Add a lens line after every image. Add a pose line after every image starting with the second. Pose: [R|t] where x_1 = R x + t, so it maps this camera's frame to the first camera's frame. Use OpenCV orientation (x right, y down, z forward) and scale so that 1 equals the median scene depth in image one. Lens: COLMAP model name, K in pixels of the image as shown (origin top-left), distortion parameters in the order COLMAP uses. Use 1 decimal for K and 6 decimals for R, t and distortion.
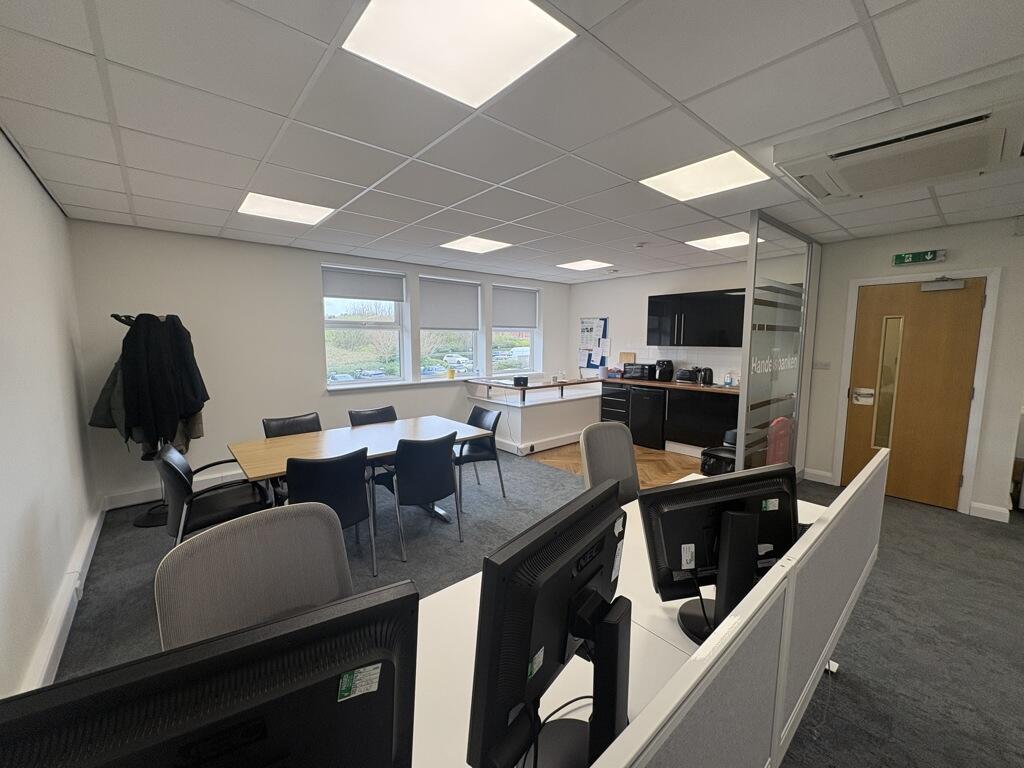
lens RADIAL K [[406.2, 0, 506.7], [0, 406.2, 383.2], [0, 0, 1]] dist [-0.003110, 0.001520]
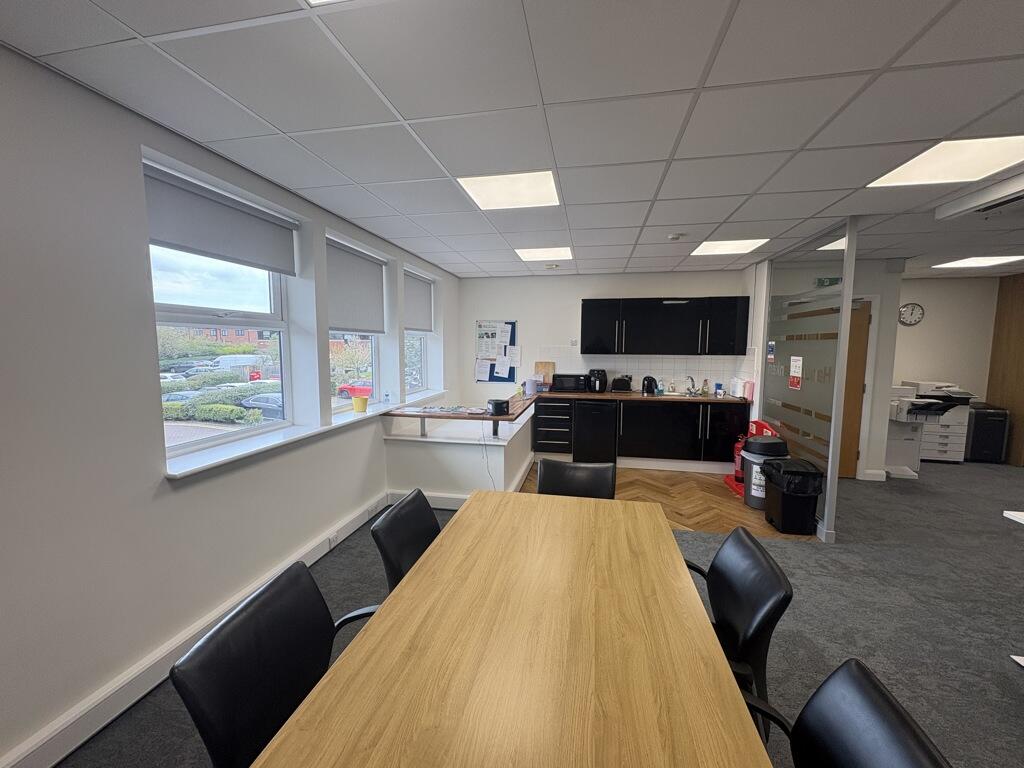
lens RADIAL K [[406.2, 0, 512.8], [0, 406.2, 378.0], [0, 0, 1]] dist [-0.003110, 0.001520]
pose [[0.783107, -0.047744, 0.620052, -0.331762], [0.065192, 0.997858, -0.005500, -0.044092], [-0.618461, 0.044729, 0.784542, 0.387175]]
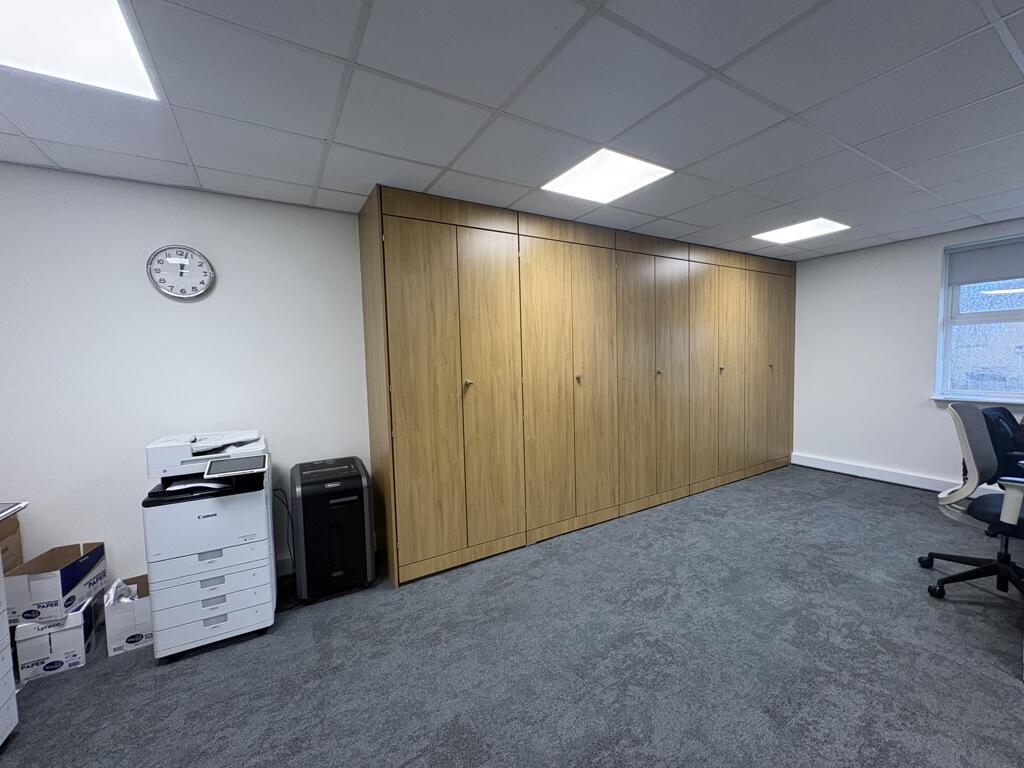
lens RADIAL K [[406.2, 0, 509.1], [0, 406.2, 383.4], [0, 0, 1]] dist [-0.003110, 0.001520]
pose [[0.161091, -0.064885, 0.984804, 0.666306], [0.144351, 0.988655, 0.041526, -0.001401], [-0.976326, 0.135468, 0.168629, 0.183478]]
